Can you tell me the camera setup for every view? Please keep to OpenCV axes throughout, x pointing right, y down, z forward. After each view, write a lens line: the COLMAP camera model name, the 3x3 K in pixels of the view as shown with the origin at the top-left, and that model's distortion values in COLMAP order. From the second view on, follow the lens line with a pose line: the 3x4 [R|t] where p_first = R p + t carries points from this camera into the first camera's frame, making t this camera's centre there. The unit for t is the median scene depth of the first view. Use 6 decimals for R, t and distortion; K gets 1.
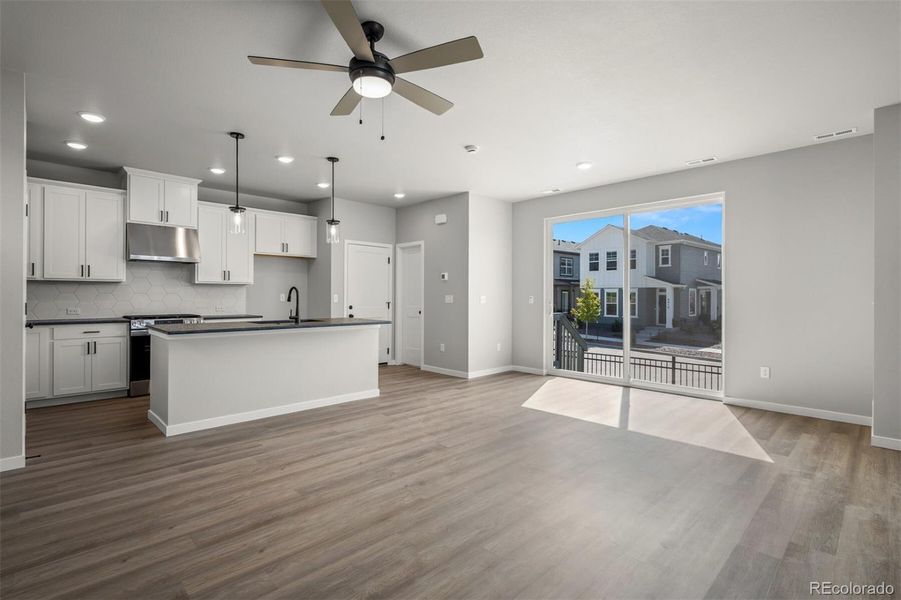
lens RADIAL K [[430.1, 0, 446.2], [0, 430.1, 289.8], [0, 0, 1]] dist [-0.001338, -0.000089]
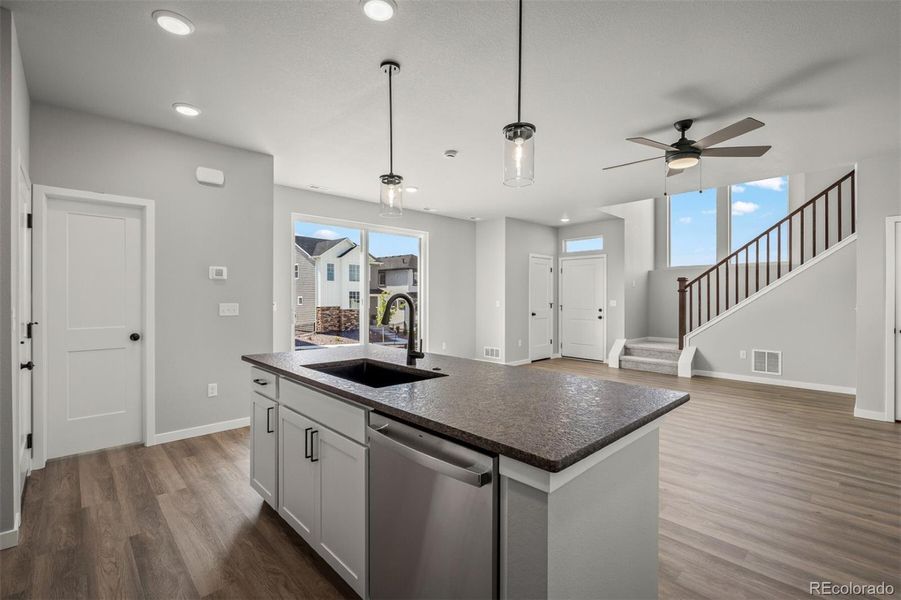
lens RADIAL K [[408.2, 0, 447.8], [0, 408.2, 296.6], [0, 0, 1]] dist [-0.000957, -0.000225]
pose [[0.007709, -0.002951, 0.999966, -0.640468], [-0.017085, 0.999849, 0.003082, -0.004646], [-0.999824, -0.017109, 0.007658, 0.733255]]
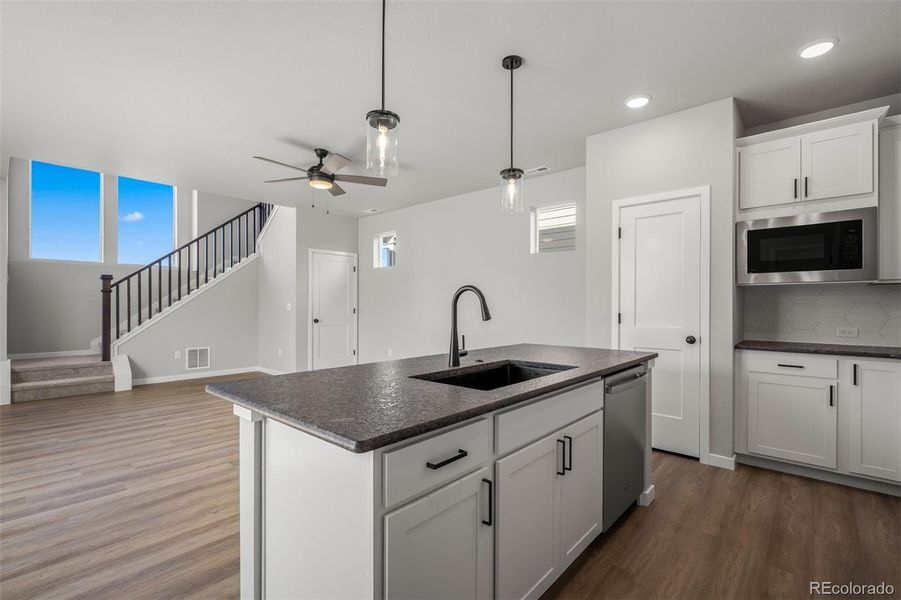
lens RADIAL K [[406.5, 0, 456.0], [0, 406.5, 304.4], [0, 0, 1]] dist [-0.003108, -0.000270]
pose [[-0.997031, -0.006084, -0.076762, -0.245985], [-0.004877, 0.999862, -0.015898, 0.014117], [0.076848, -0.015476, -0.996923, 1.096511]]
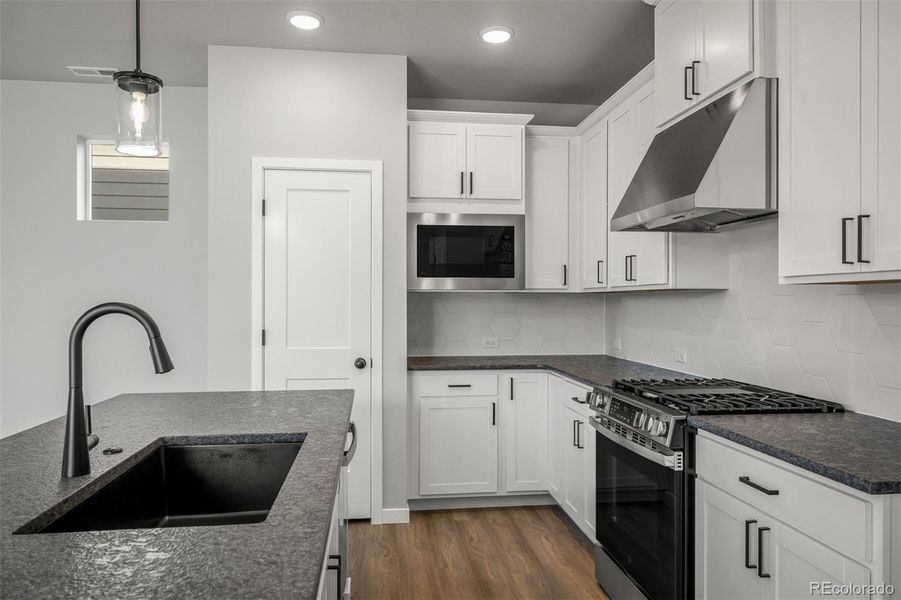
lens RADIAL K [[606.8, 0, 450.5], [0, 606.8, 300.0], [0, 0, 1]] dist [-0.000333, -0.000442]
pose [[-0.598653, -0.004636, -0.800995, -0.171784], [0.008479, 0.999891, -0.012124, -0.003107], [0.800964, -0.014050, -0.598548, 1.018549]]
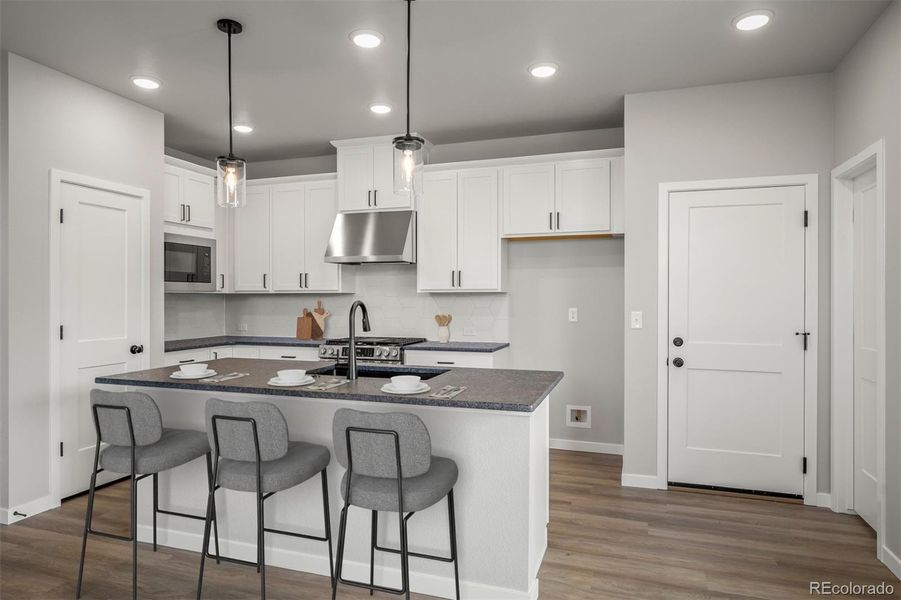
lens RADIAL K [[547.4, 0, 450.5], [0, 547.4, 300.0], [0, 0, 1]] dist [0.002818, 0.001709]
pose [[0.463085, -0.001152, -0.886313, 0.174237], [0.014581, 0.999874, 0.006319, -0.007949], [0.886194, -0.015849, 0.463043, 0.632009]]
